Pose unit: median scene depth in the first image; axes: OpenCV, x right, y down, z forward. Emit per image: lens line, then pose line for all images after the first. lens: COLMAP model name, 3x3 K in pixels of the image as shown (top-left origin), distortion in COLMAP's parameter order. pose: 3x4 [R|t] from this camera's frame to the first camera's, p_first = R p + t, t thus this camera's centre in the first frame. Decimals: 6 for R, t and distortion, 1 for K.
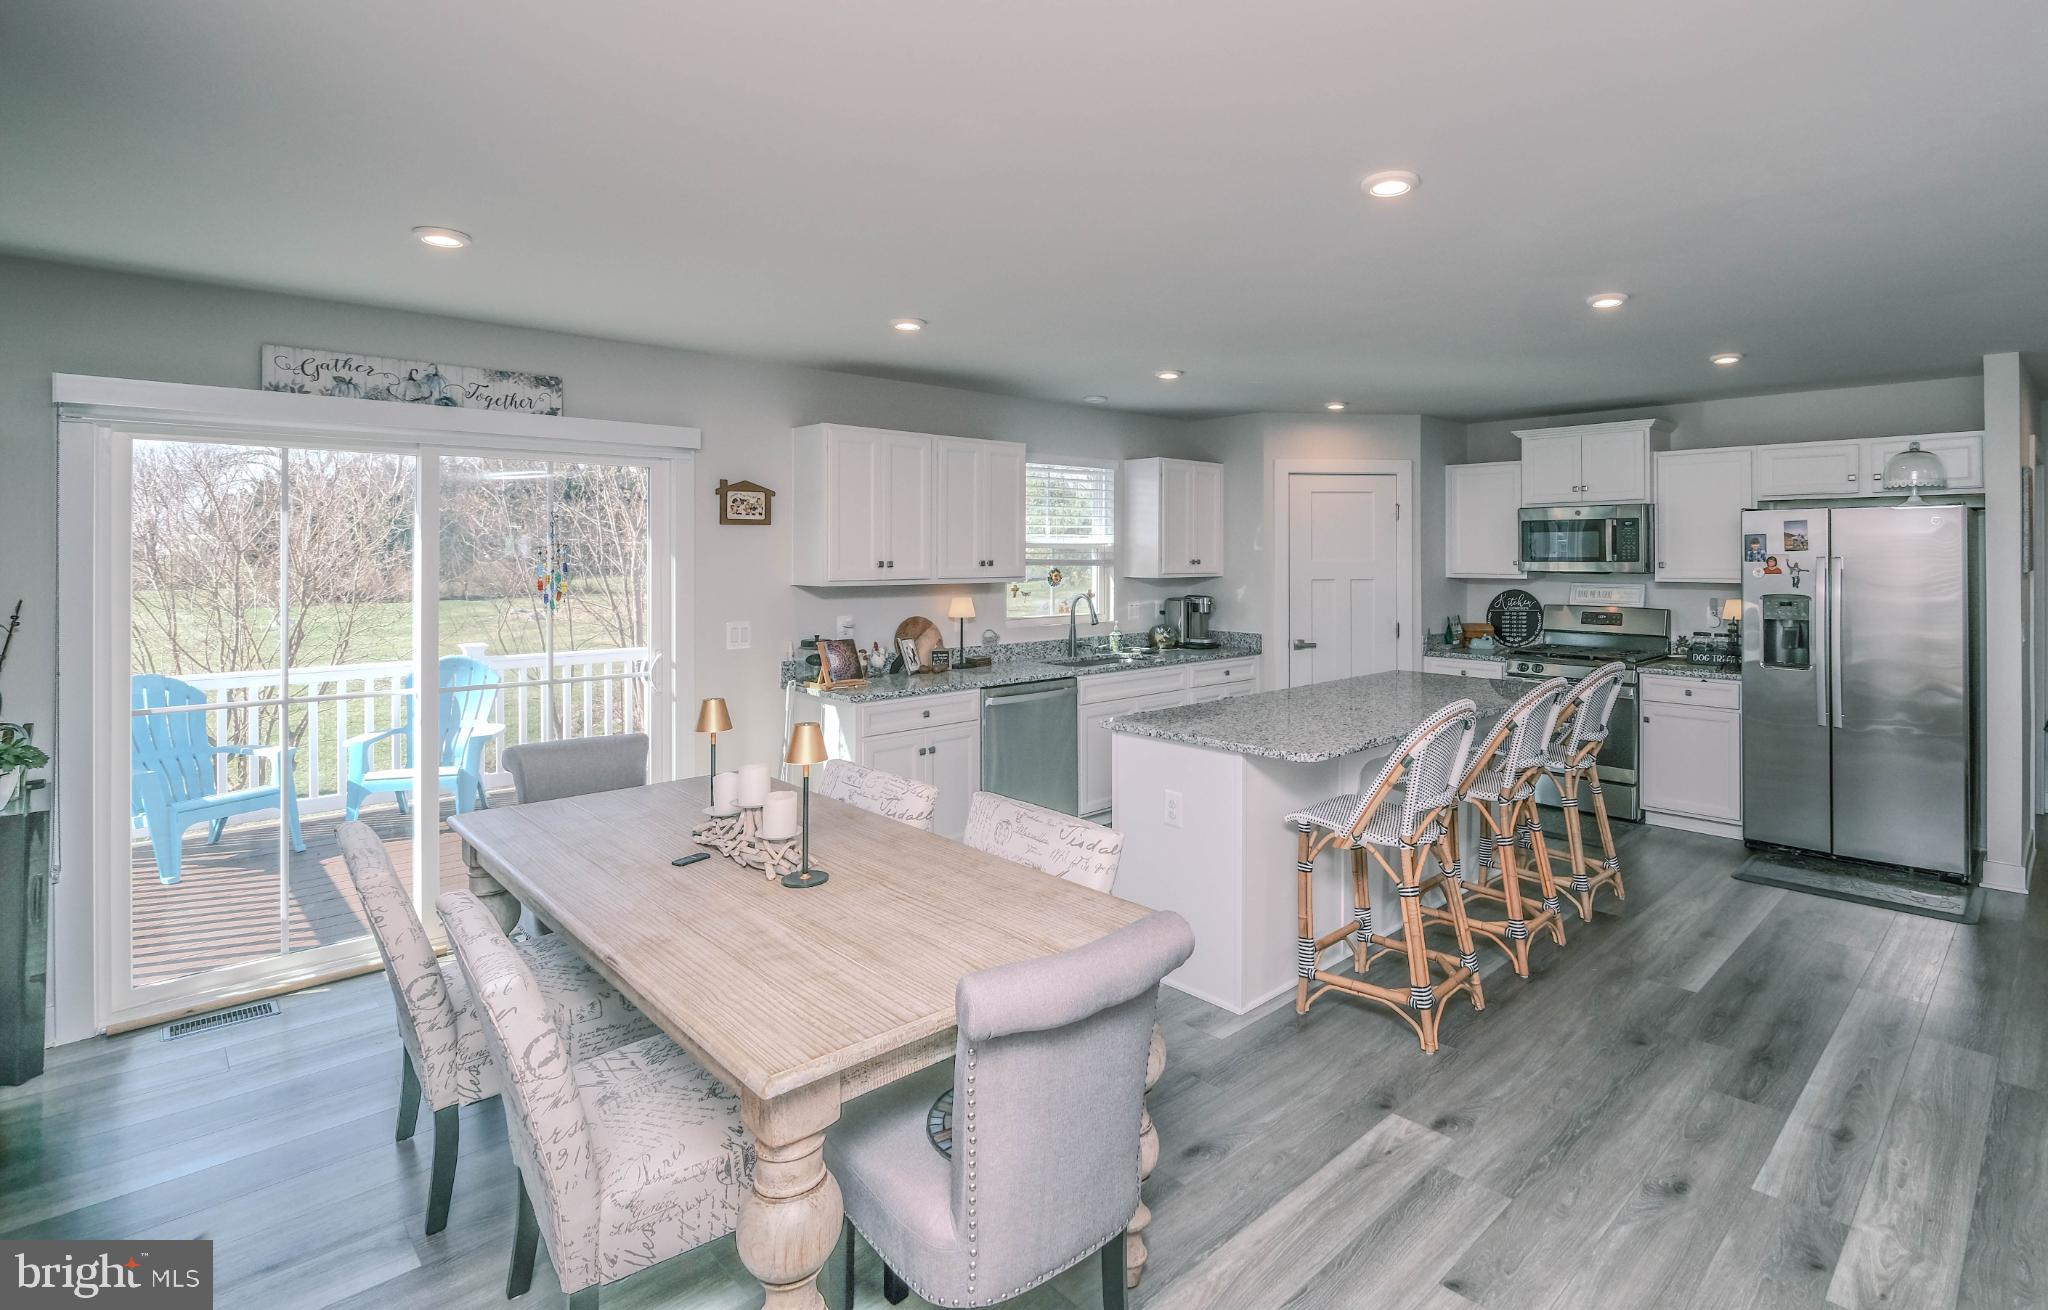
lens RADIAL K [[1008.9, 0, 1137.9], [0, 1008.9, 556.2], [0, 0, 1]] dist [-0.000245, -0.001152]
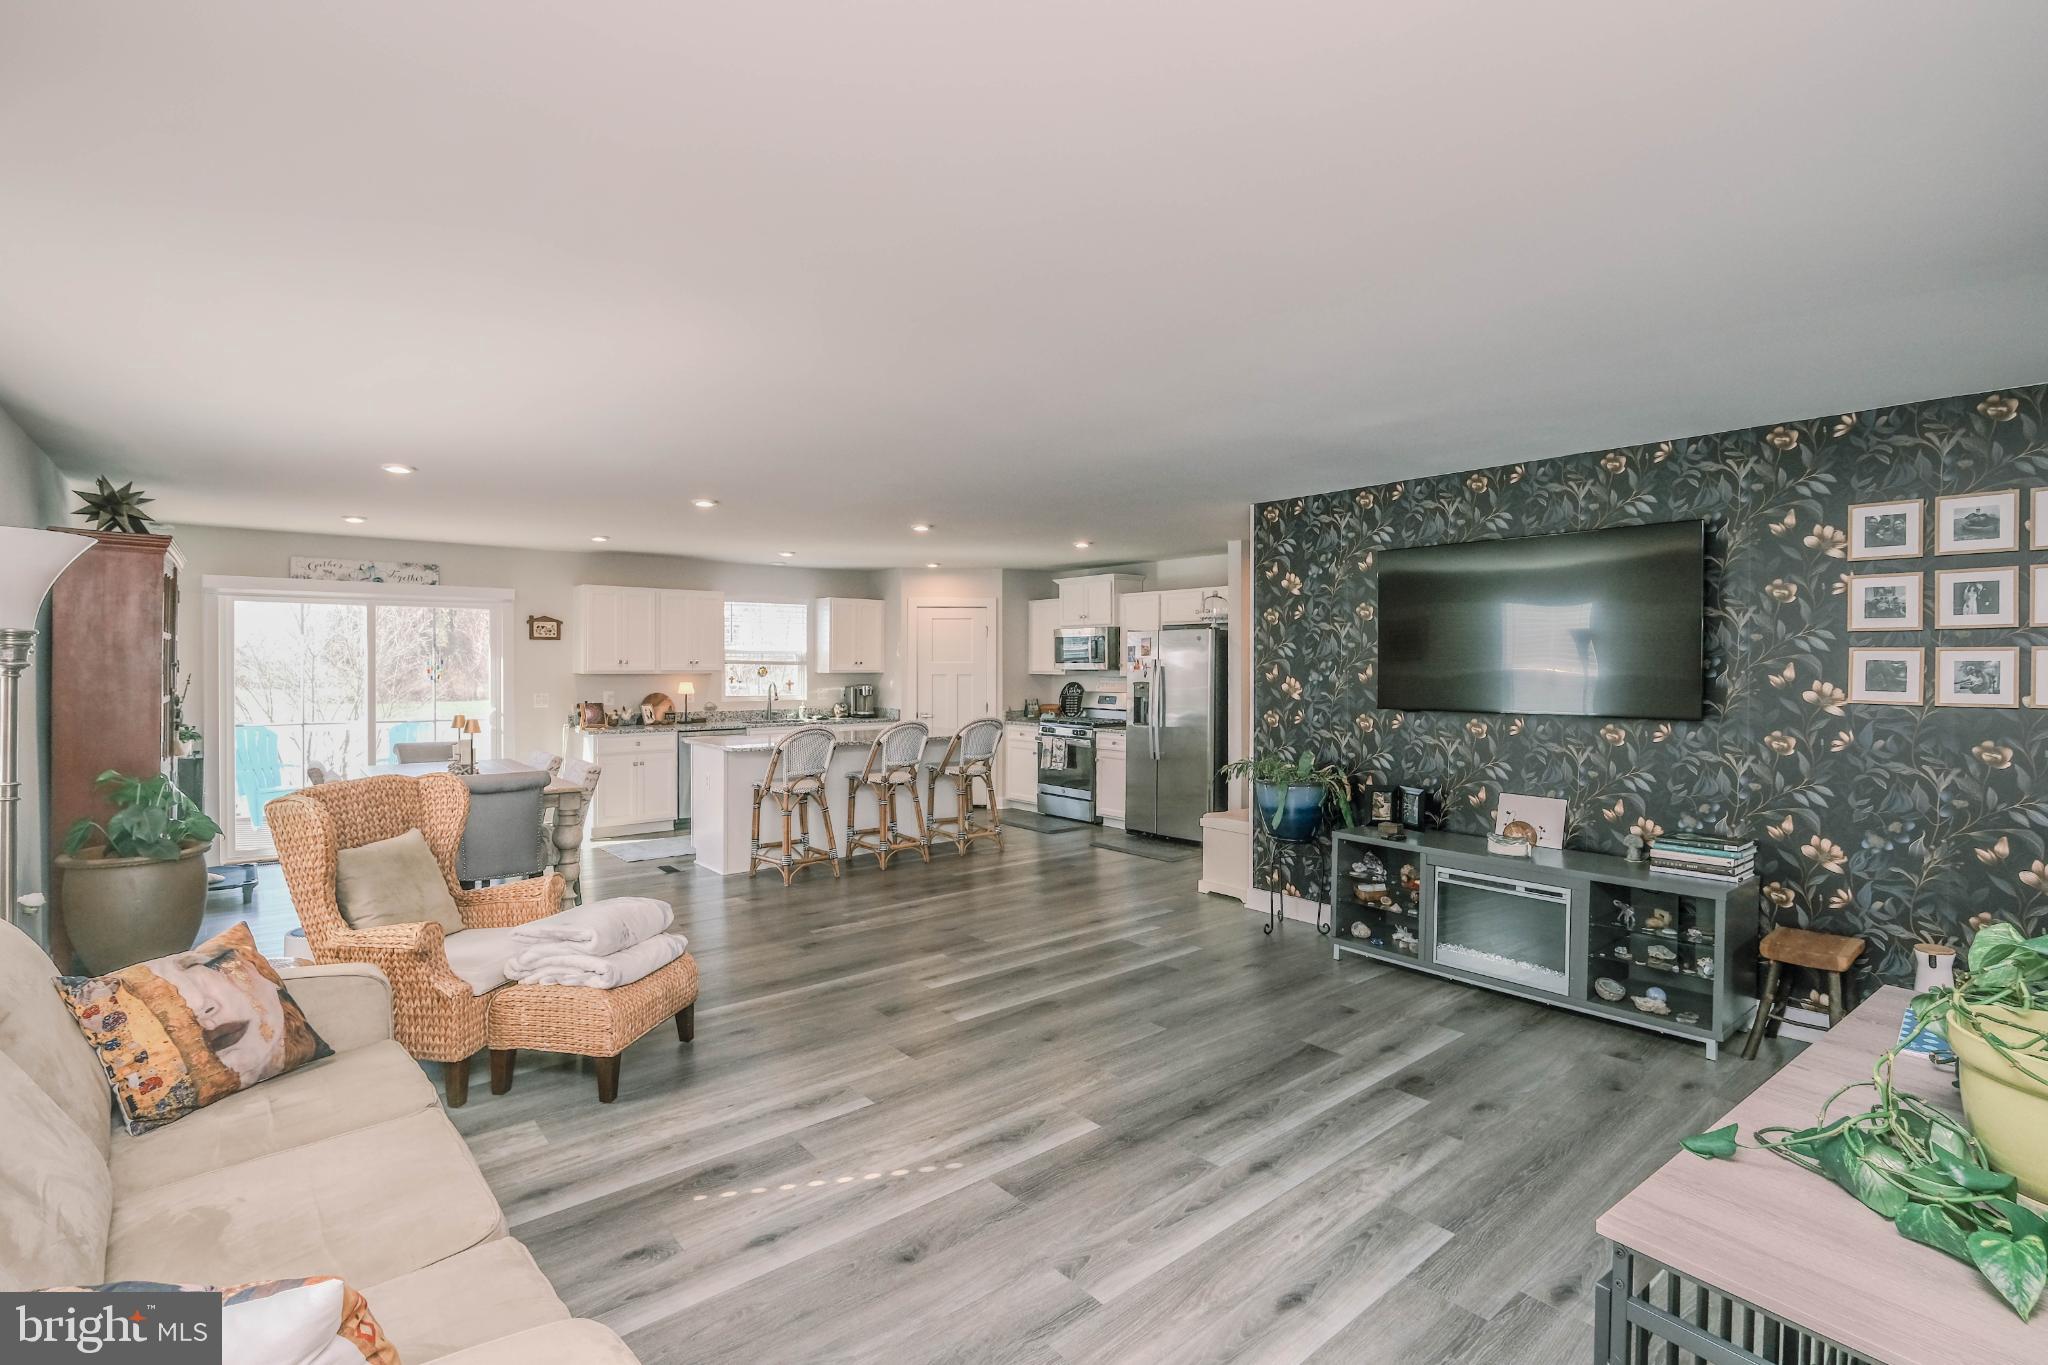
lens RADIAL K [[945.2, 0, 1032.6], [0, 945.2, 674.3], [0, 0, 1]] dist [-0.001938, -0.000554]
pose [[0.995388, 0.003810, -0.095853, 0.495962], [-0.002852, 0.999945, 0.010121, 0.008653], [0.095886, -0.009801, 0.995344, -0.469947]]
